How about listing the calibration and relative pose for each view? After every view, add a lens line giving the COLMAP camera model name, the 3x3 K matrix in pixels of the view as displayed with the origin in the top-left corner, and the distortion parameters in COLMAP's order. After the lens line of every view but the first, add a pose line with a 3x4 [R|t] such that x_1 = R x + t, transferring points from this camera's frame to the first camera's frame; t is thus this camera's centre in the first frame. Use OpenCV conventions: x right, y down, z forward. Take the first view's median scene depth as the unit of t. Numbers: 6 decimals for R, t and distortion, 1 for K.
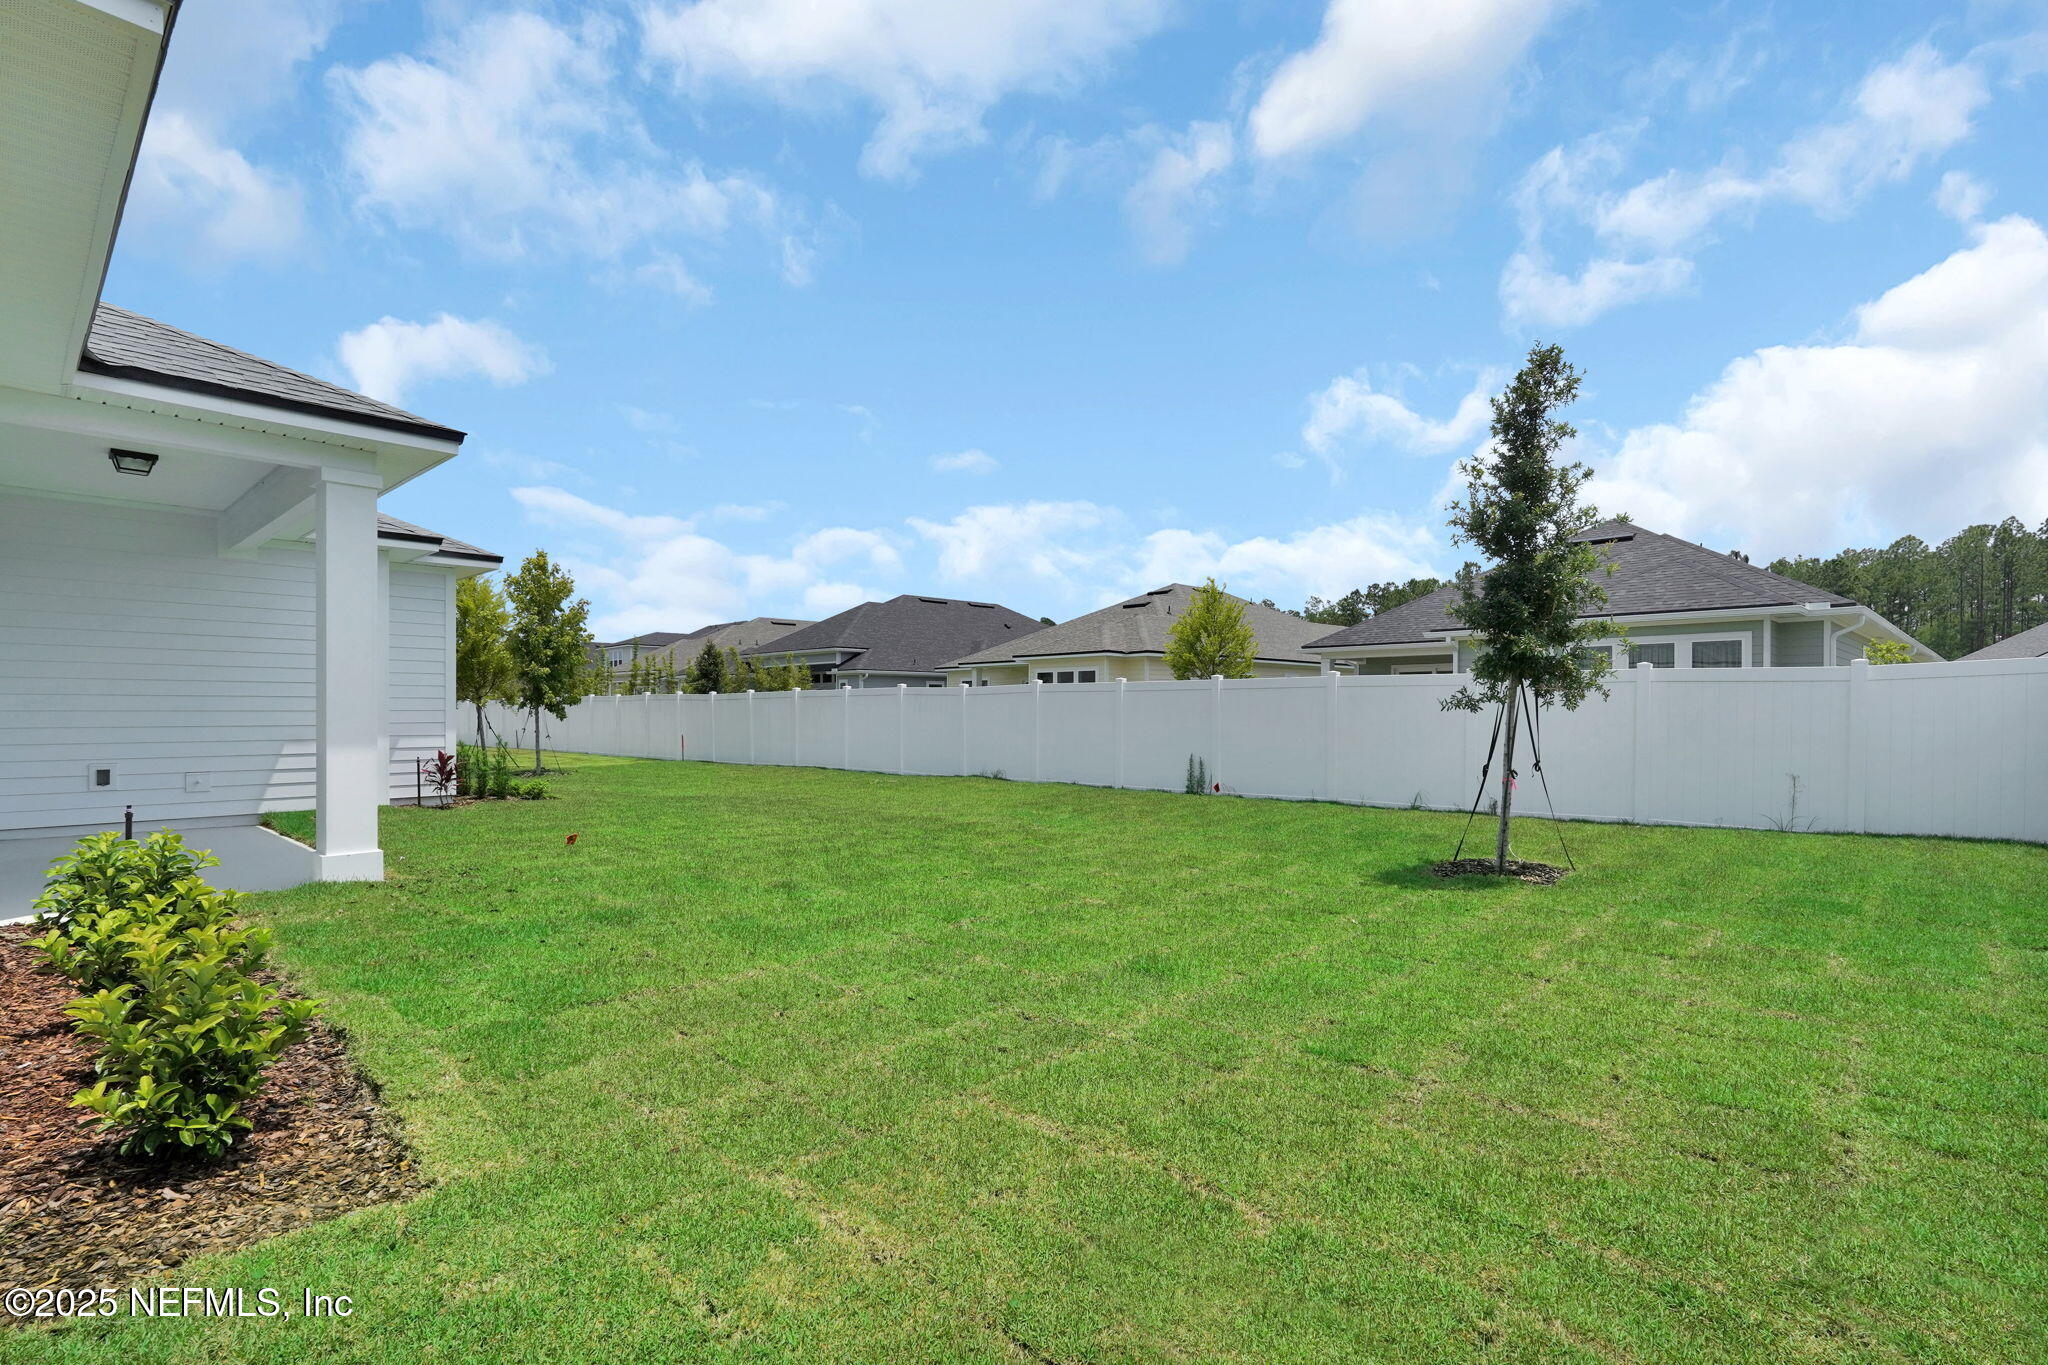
lens RADIAL K [[912.0, 0, 1099.3], [0, 912.0, 679.1], [0, 0, 1]] dist [-0.000715, 0.000054]
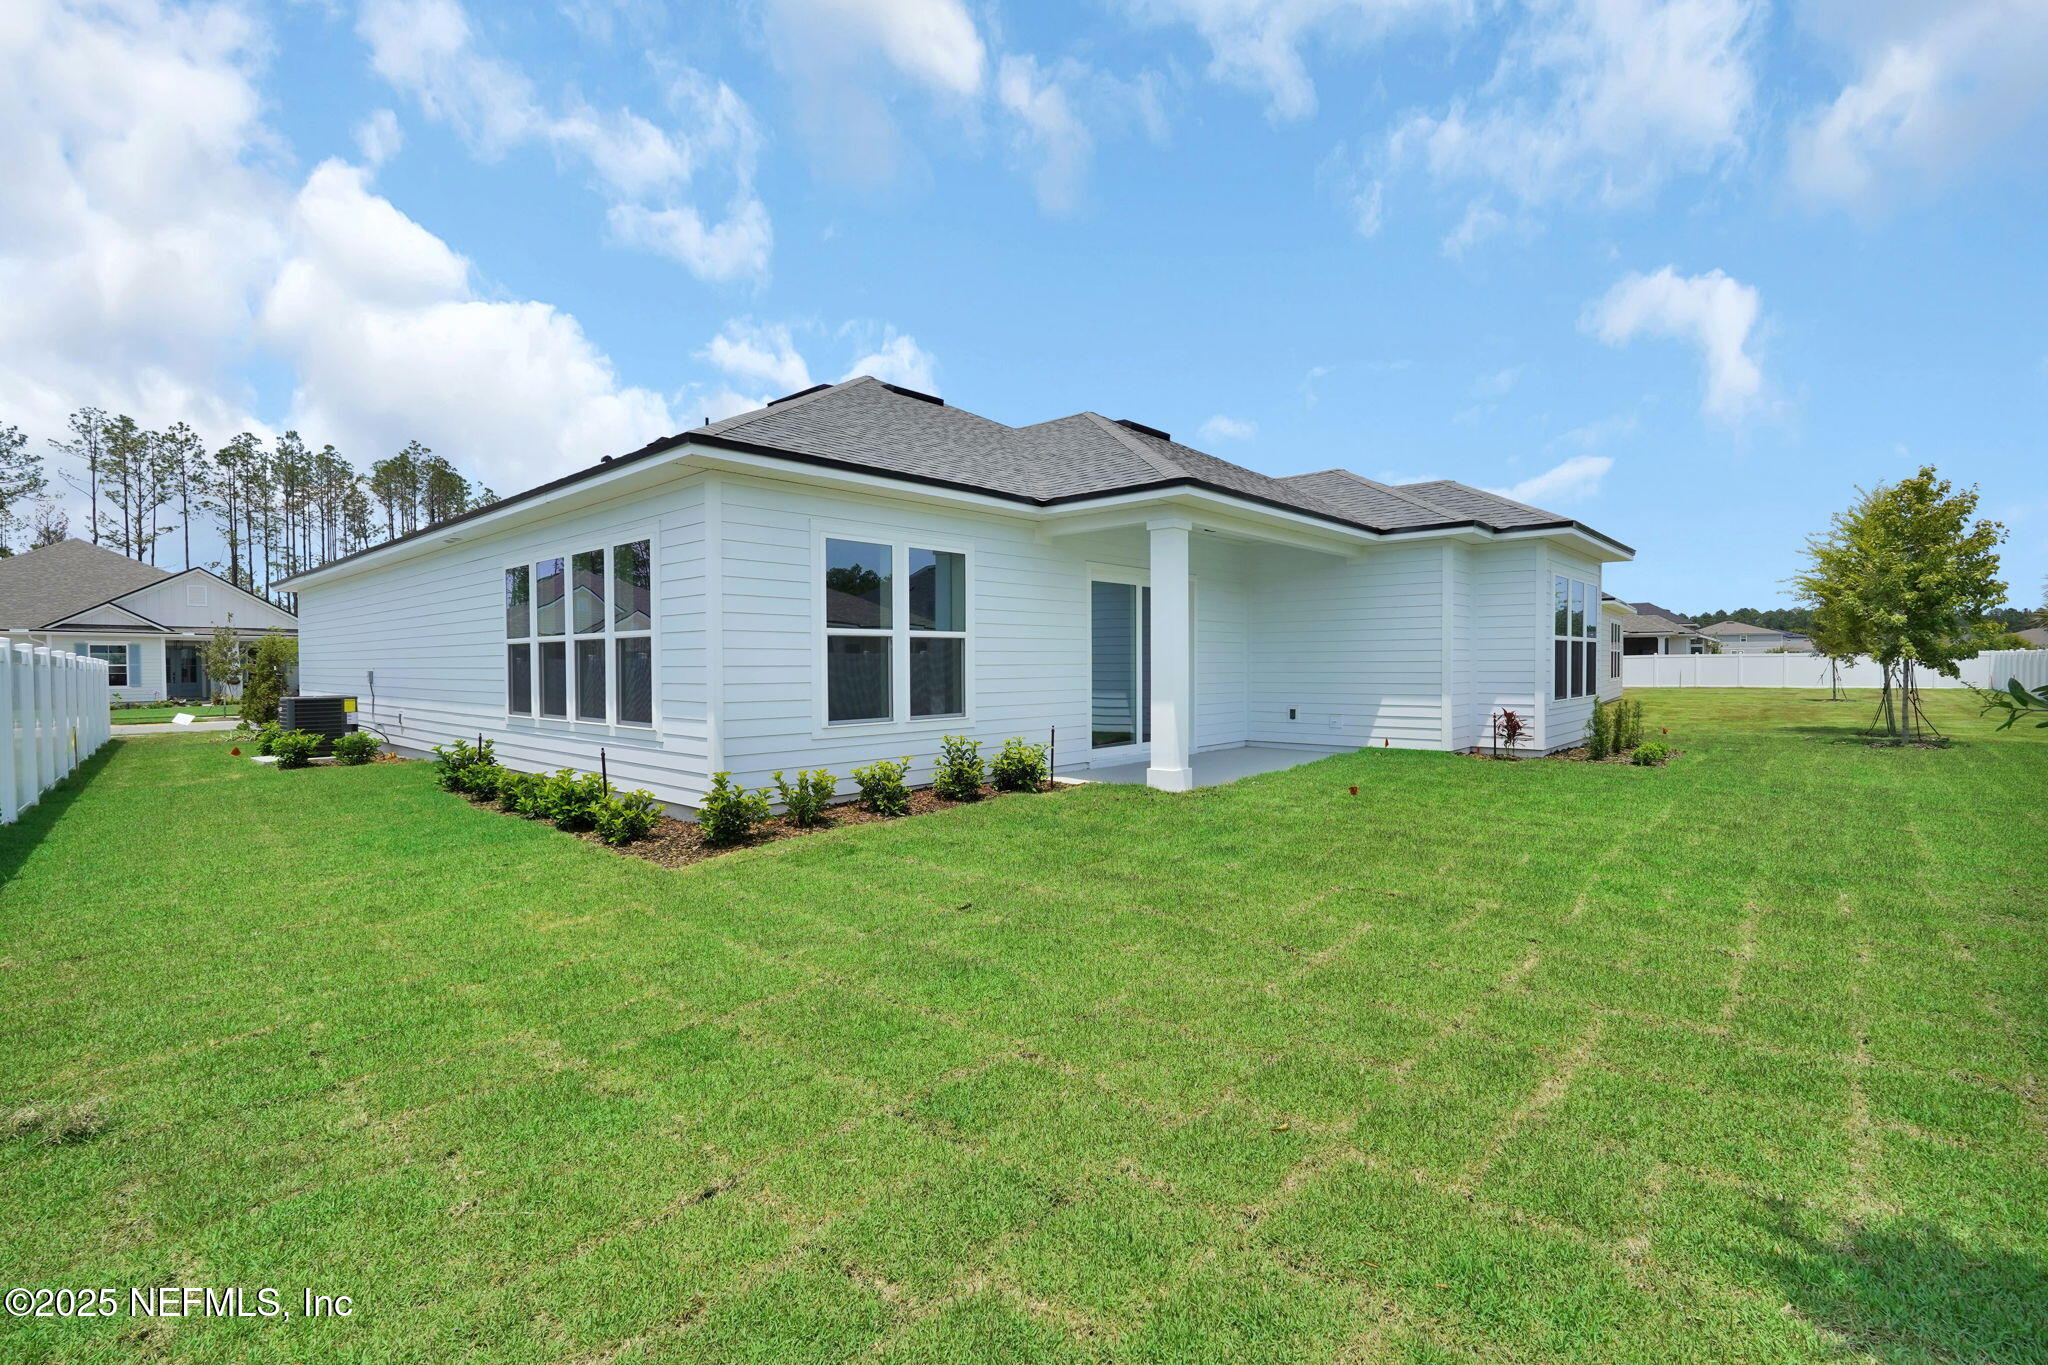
lens RADIAL K [[900.1, 0, 1021.4], [0, 900.1, 680.8], [0, 0, 1]] dist [-0.009092, 0.000215]
pose [[-0.038976, 0.022133, -0.998995, 0.460878], [0.042701, 0.998878, 0.020464, -0.003551], [0.998327, -0.041861, -0.039878, 0.523949]]
